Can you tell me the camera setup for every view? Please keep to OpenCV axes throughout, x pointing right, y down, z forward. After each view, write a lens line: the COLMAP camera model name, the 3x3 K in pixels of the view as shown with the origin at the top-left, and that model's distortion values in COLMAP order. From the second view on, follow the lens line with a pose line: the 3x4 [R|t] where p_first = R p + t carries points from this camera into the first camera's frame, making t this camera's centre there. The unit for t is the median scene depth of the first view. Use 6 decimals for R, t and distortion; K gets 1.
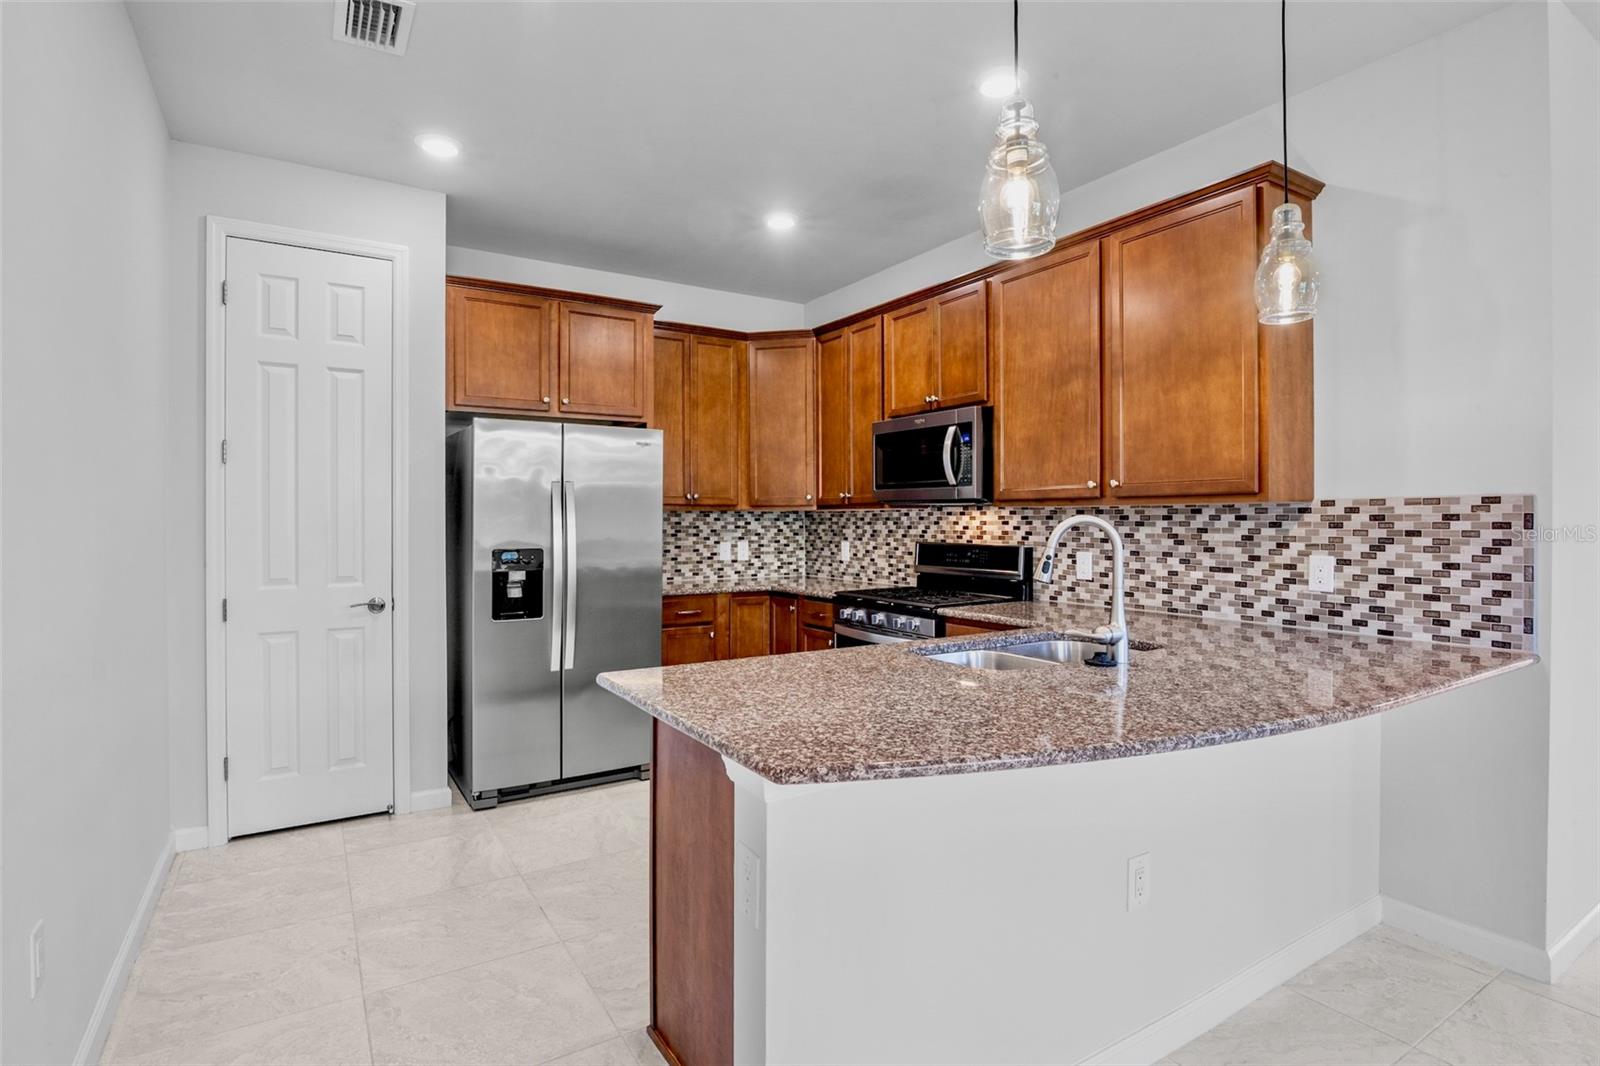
lens RADIAL K [[792.1, 0, 798.5], [0, 792.1, 521.9], [0, 0, 1]] dist [-0.019481, -0.000089]
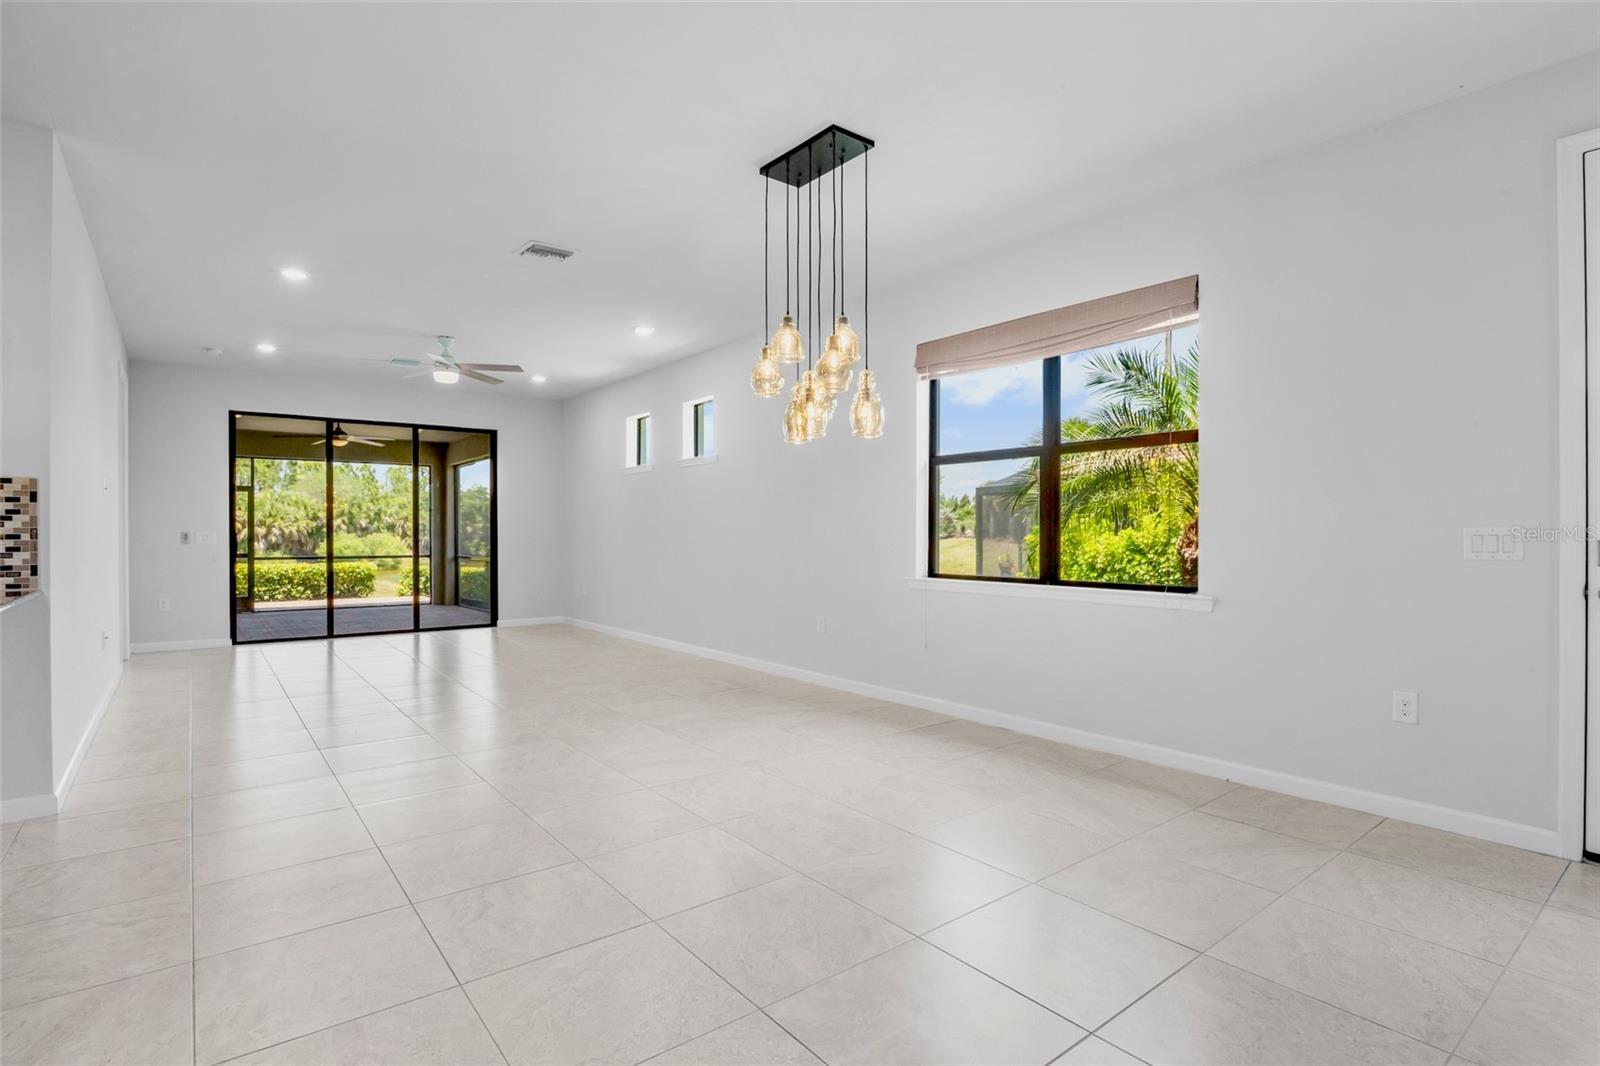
lens RADIAL K [[785.6, 0, 802.2], [0, 785.6, 537.9], [0, 0, 1]] dist [-0.020399, -0.000365]
pose [[-0.105523, -0.006145, 0.994398, -0.428934], [0.003957, 0.999970, 0.006599, 0.050140], [-0.994409, 0.004631, -0.105496, -0.173571]]
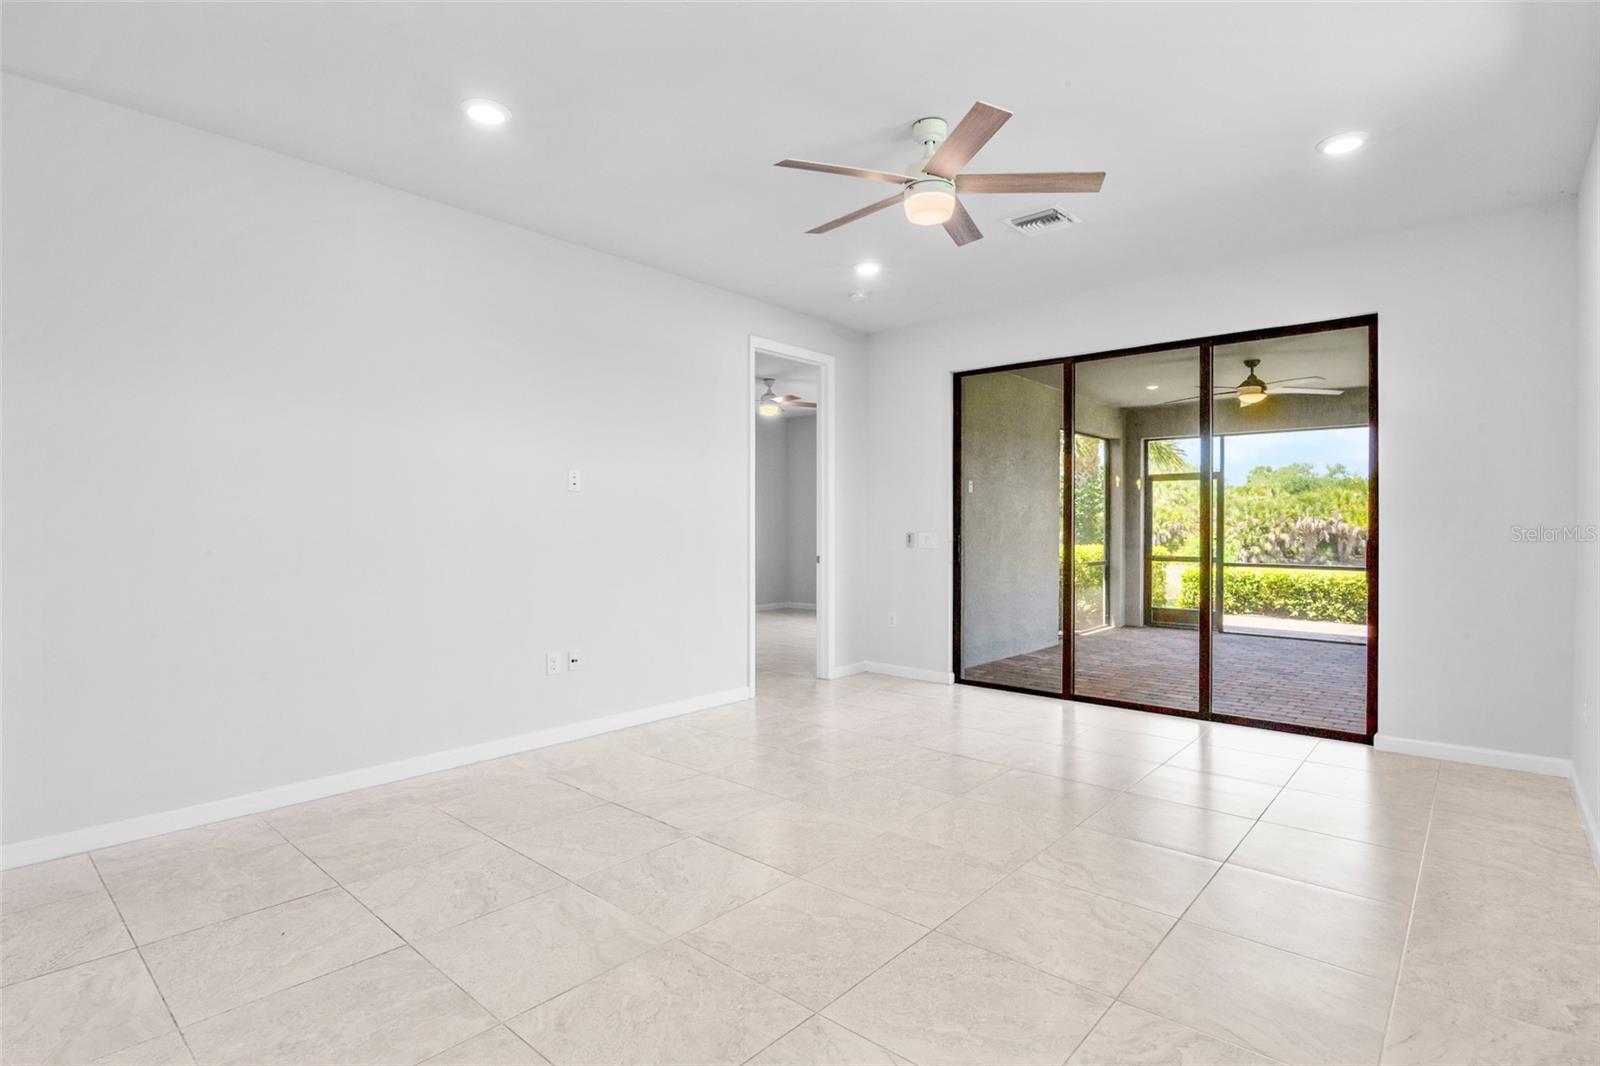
lens RADIAL K [[792.1, 0, 798.5], [0, 792.1, 521.9], [0, 0, 1]] dist [-0.019481, -0.000089]
pose [[0.959109, 0.004375, 0.283003, 1.352630], [-0.002549, 0.999973, -0.006823, 0.027410], [-0.283025, 0.005822, 0.959095, -0.350908]]
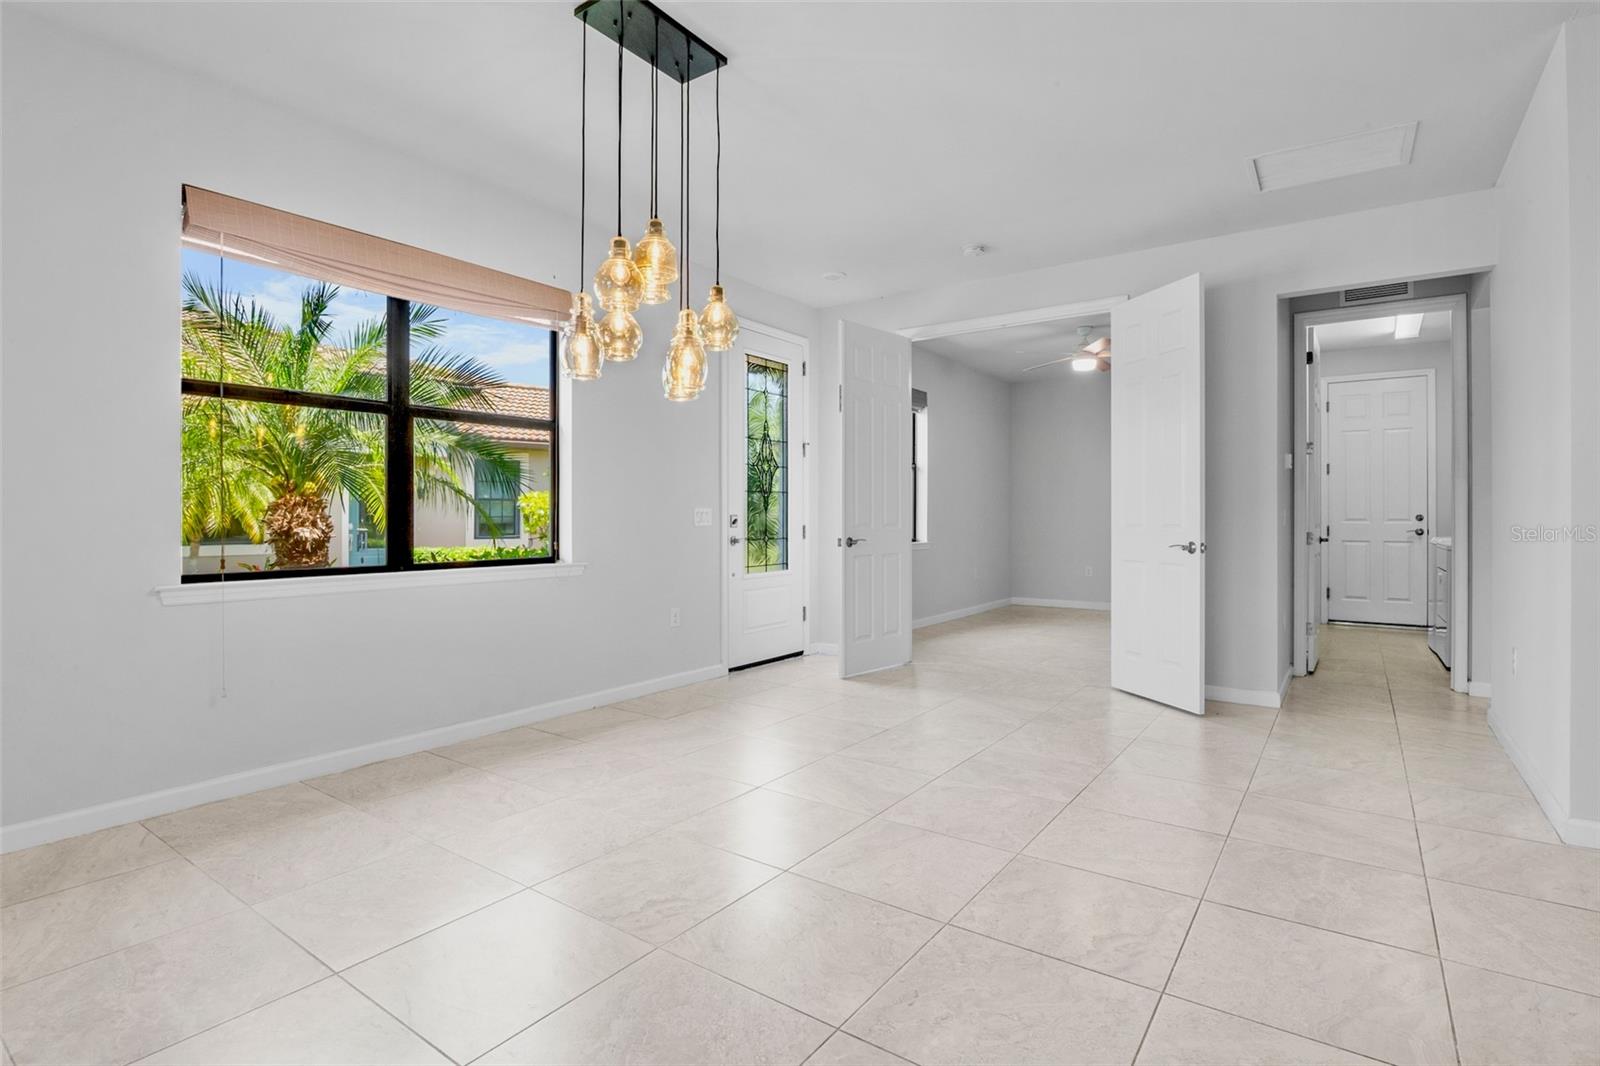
lens RADIAL K [[791.5, 0, 794.8], [0, 791.5, 511.8], [0, 0, 1]] dist [-0.013899, -0.000343]
pose [[-0.925142, -0.001418, -0.379619, 0.855911], [-0.000728, 0.999998, -0.001962, 0.059426], [0.379621, -0.001538, -0.925141, 0.571220]]
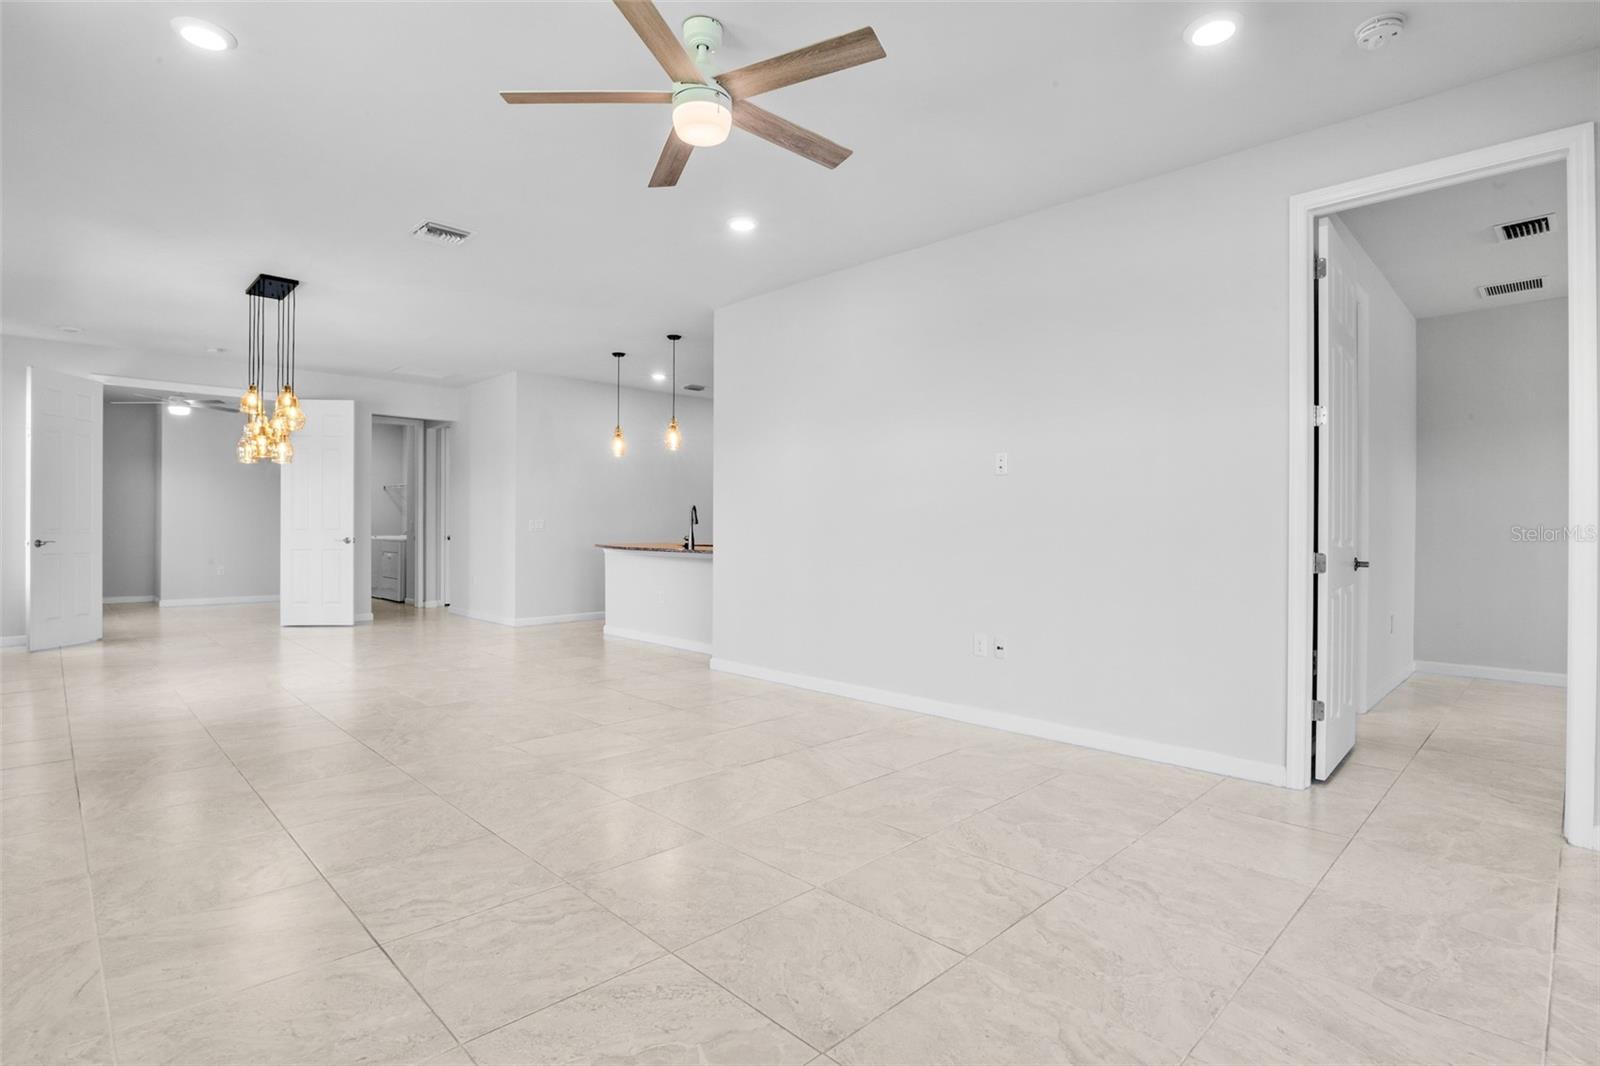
lens RADIAL K [[786.1, 0, 794.5], [0, 786.1, 509.7], [0, 0, 1]] dist [-0.017572, -0.000069]
pose [[0.210056, -0.018820, -0.977508, 2.654067], [-0.008000, 0.999748, -0.020967, 0.057455], [0.977657, 0.012224, 0.209853, 0.487029]]
